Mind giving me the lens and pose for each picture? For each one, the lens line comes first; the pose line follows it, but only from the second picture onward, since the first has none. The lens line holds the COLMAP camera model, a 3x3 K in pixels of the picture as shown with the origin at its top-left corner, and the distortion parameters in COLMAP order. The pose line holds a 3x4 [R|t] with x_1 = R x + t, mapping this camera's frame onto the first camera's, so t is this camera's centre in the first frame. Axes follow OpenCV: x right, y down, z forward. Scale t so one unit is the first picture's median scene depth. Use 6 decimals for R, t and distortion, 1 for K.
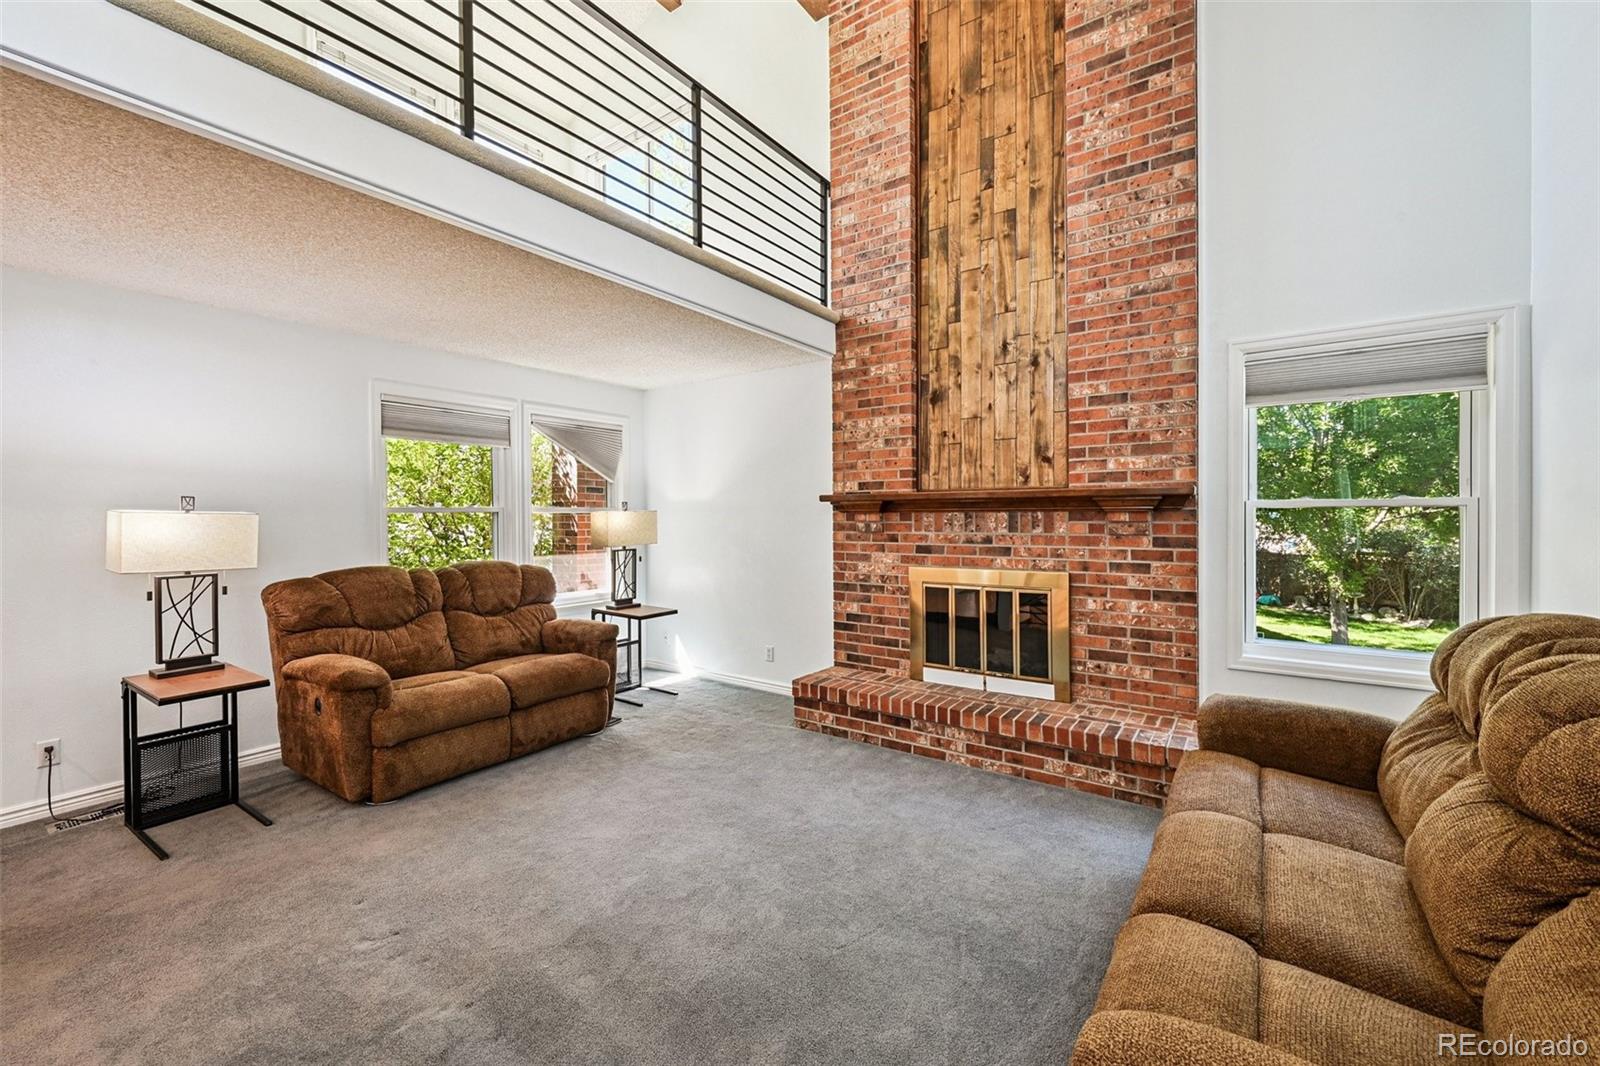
lens RADIAL K [[644.1, 0, 793.8], [0, 644.1, 522.3], [0, 0, 1]] dist [0.001613, 0.000108]
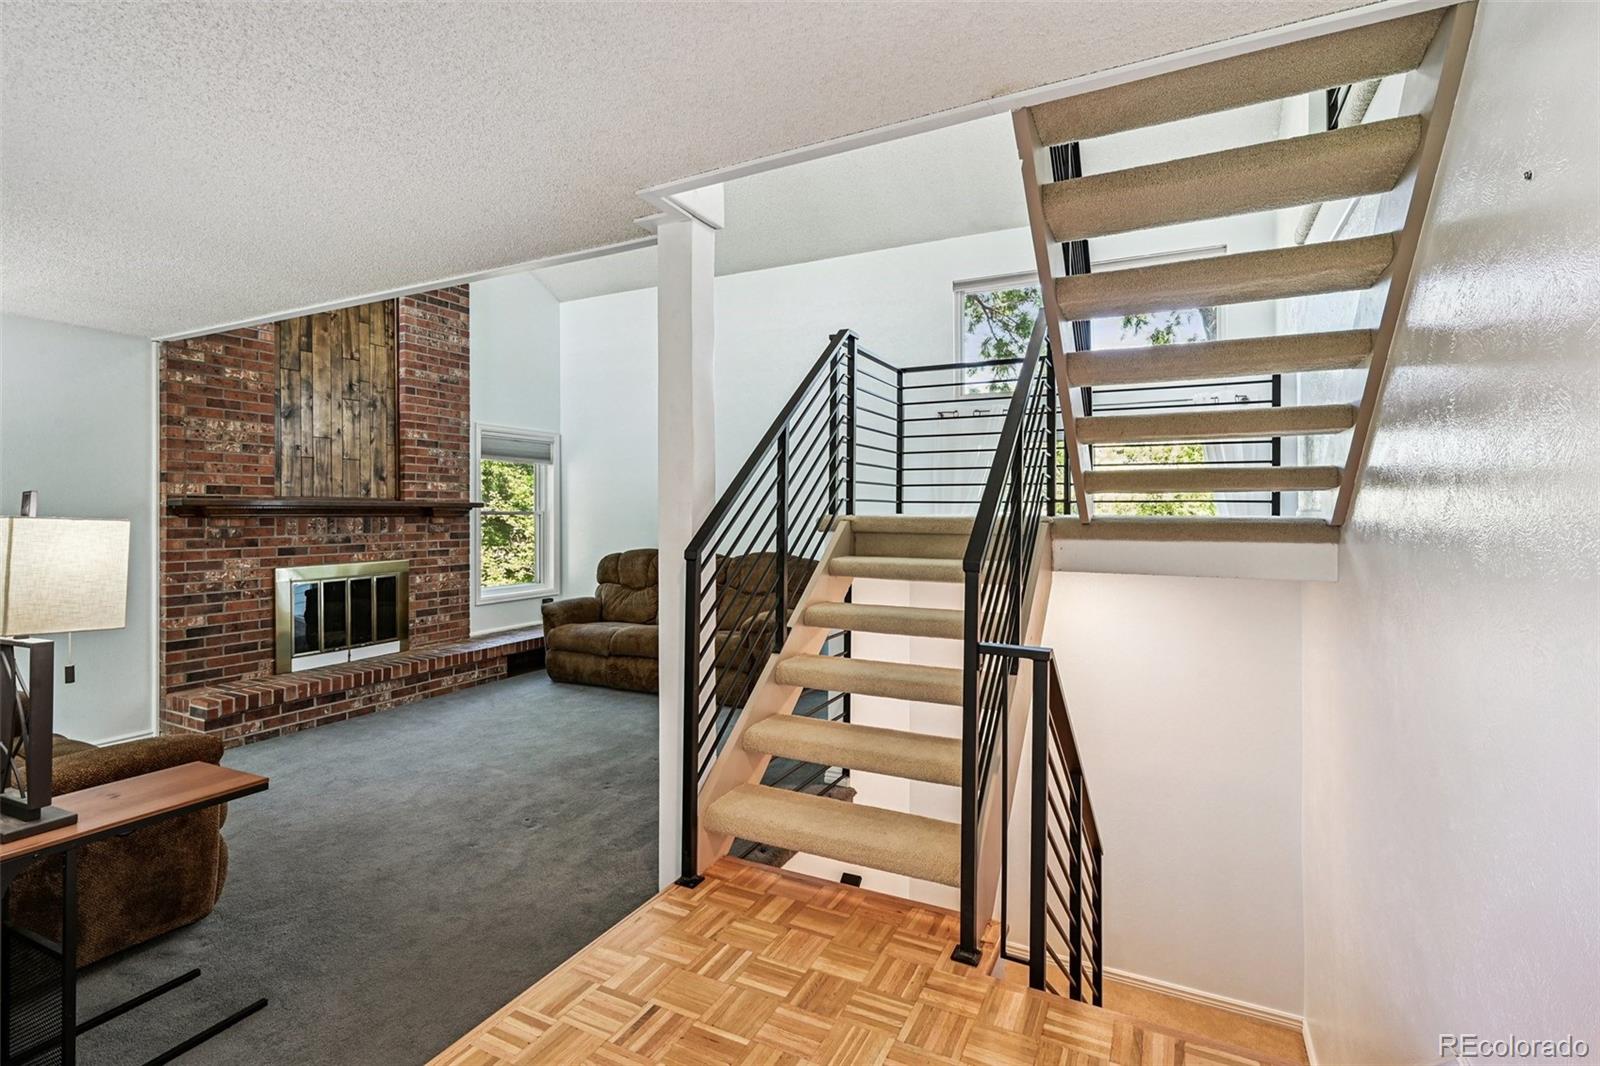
lens RADIAL K [[742.6, 0, 801.2], [0, 742.6, 522.8], [0, 0, 1]] dist [-0.000329, -0.000055]
pose [[-0.151410, -0.006573, 0.988449, -1.226465], [0.014367, 0.999858, 0.008850, -0.005426], [-0.988367, 0.015541, -0.151294, 0.348302]]
